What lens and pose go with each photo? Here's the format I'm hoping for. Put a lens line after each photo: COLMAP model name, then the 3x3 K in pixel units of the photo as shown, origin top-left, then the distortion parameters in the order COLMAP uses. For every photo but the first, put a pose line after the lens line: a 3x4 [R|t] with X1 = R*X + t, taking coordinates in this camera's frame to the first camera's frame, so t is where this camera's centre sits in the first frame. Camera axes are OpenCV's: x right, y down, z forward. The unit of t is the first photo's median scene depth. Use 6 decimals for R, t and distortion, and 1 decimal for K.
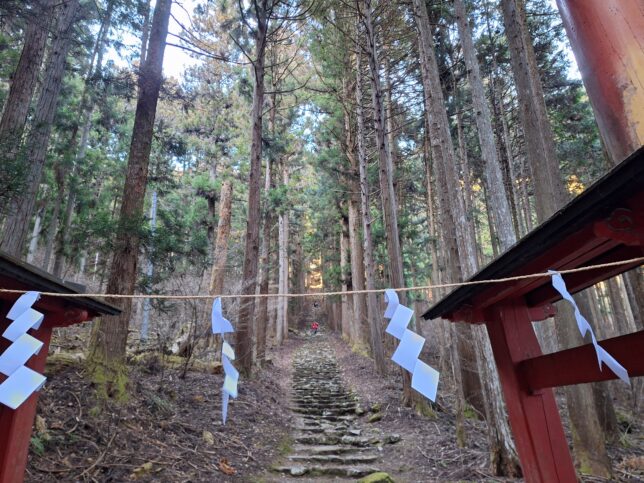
lens RADIAL K [[450.7, 0, 314.1], [0, 450.7, 240.5], [0, 0, 1]] dist [0.093367, -0.111387]
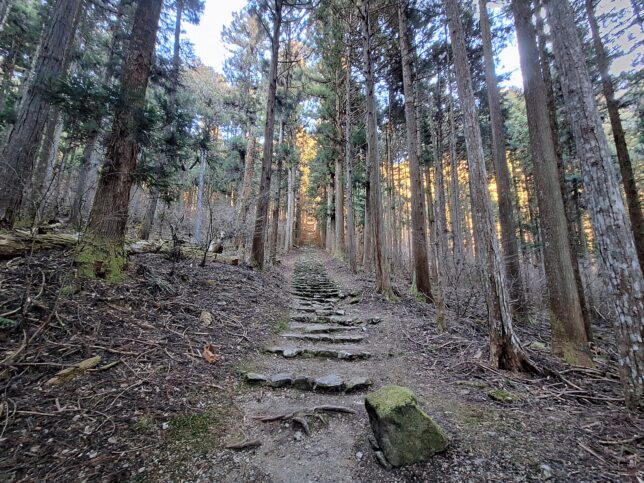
lens RADIAL K [[256.6, 0, 322.0], [0, 256.6, 241.5], [0, 0, 1]] dist [0.000688, 0.000055]
pose [[0.997849, 0.040513, 0.051530, -0.002789], [-0.048404, 0.985521, 0.162499, 0.103338], [-0.044200, -0.164644, 0.985362, 0.301159]]
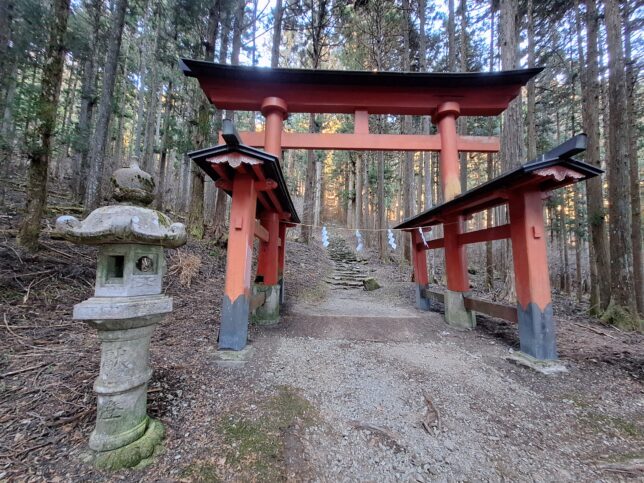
lens RADIAL K [[256.6, 0, 322.0], [0, 256.6, 241.5], [0, 0, 1]] dist [0.000688, 0.000055]
pose [[0.998751, 0.046448, -0.018401, -0.069438], [-0.039655, 0.961050, 0.273513, -0.069013], [0.030389, -0.272442, 0.961692, -0.242869]]
